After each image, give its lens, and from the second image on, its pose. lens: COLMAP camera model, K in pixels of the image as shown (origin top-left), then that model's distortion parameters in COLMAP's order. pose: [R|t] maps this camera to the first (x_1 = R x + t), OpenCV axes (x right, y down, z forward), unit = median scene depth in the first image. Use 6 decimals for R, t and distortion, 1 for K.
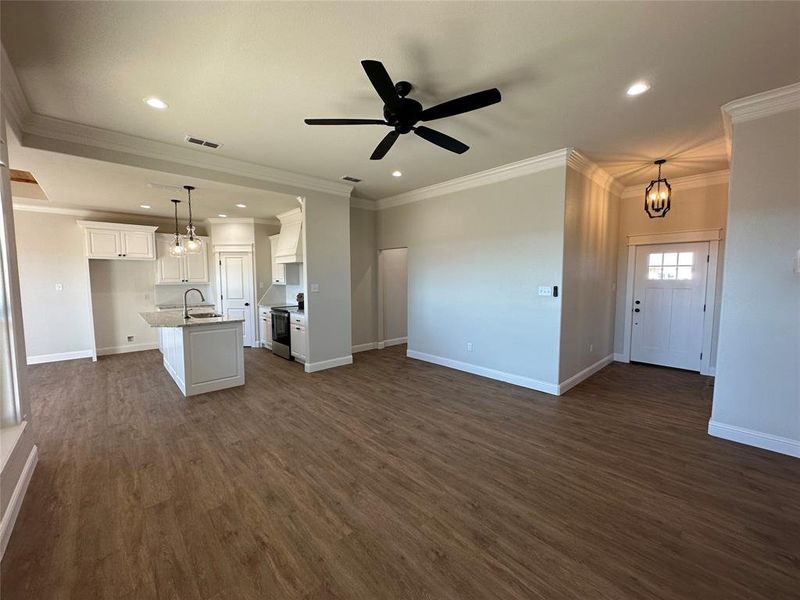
lens RADIAL K [[318.1, 0, 400.0], [0, 318.1, 300.0], [0, 0, 1]] dist [-0.002848, 0.000210]
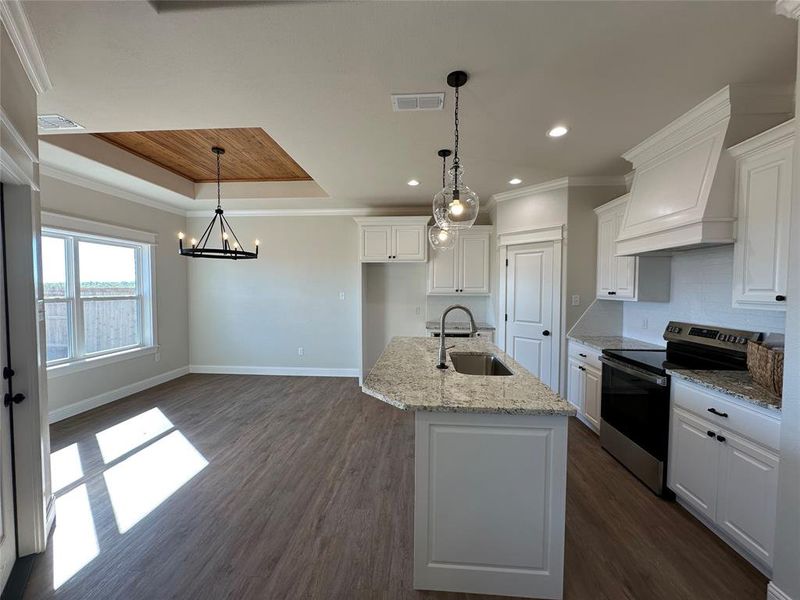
lens RADIAL K [[318.1, 0, 400.0], [0, 318.1, 300.0], [0, 0, 1]] dist [-0.002848, 0.000210]
pose [[0.682097, 0.032424, -0.730542, -0.460277], [-0.058941, 0.998204, -0.010729, -0.044512], [0.728882, 0.050377, 0.682783, 0.780014]]
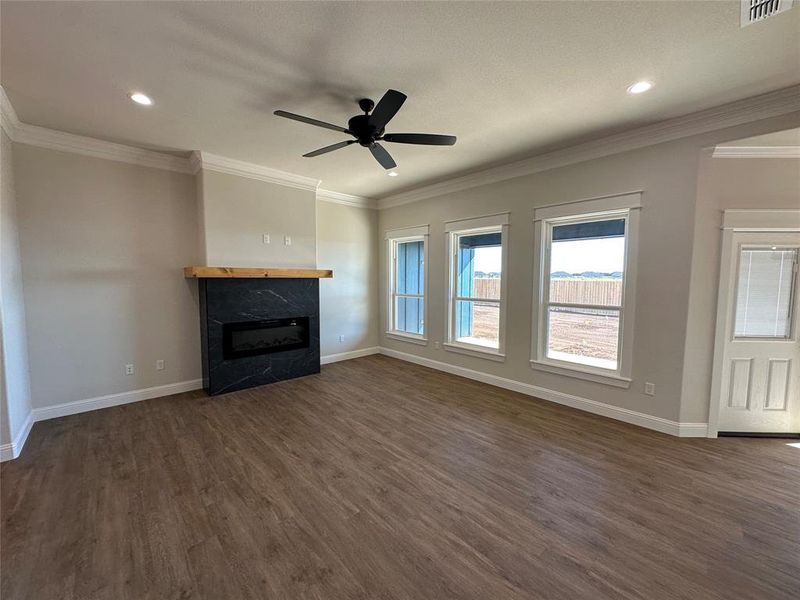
lens RADIAL K [[318.1, 0, 400.0], [0, 318.1, 300.0], [0, 0, 1]] dist [-0.002848, 0.000210]
pose [[-0.999991, -0.003833, 0.001654, -0.075605], [-0.003556, 0.989646, 0.143484, -0.117580], [-0.002187, 0.143477, -0.989651, 1.506118]]
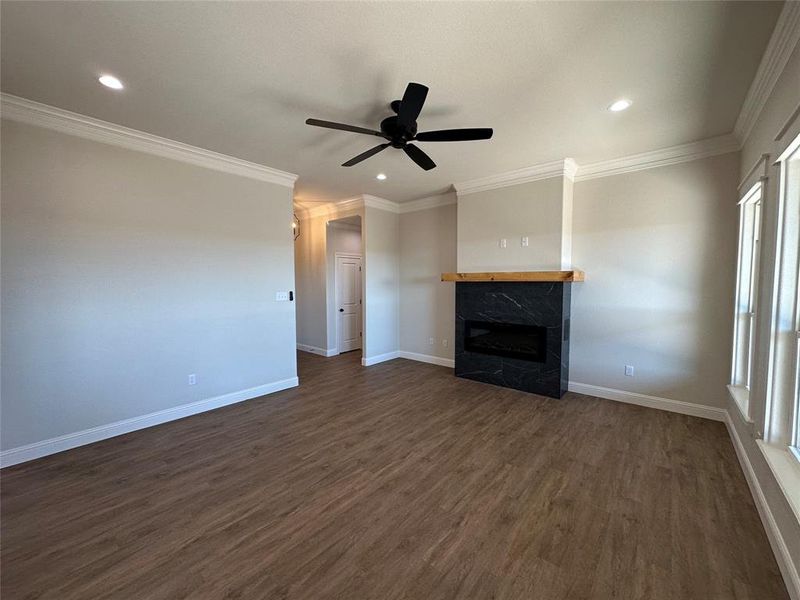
lens RADIAL K [[318.1, 0, 400.0], [0, 318.1, 300.0], [0, 0, 1]] dist [-0.002848, 0.000210]
pose [[-0.113149, -0.055871, 0.992006, -0.755737], [0.076197, 0.994989, 0.064730, -0.062814], [-0.990652, 0.082912, -0.108324, 0.813239]]
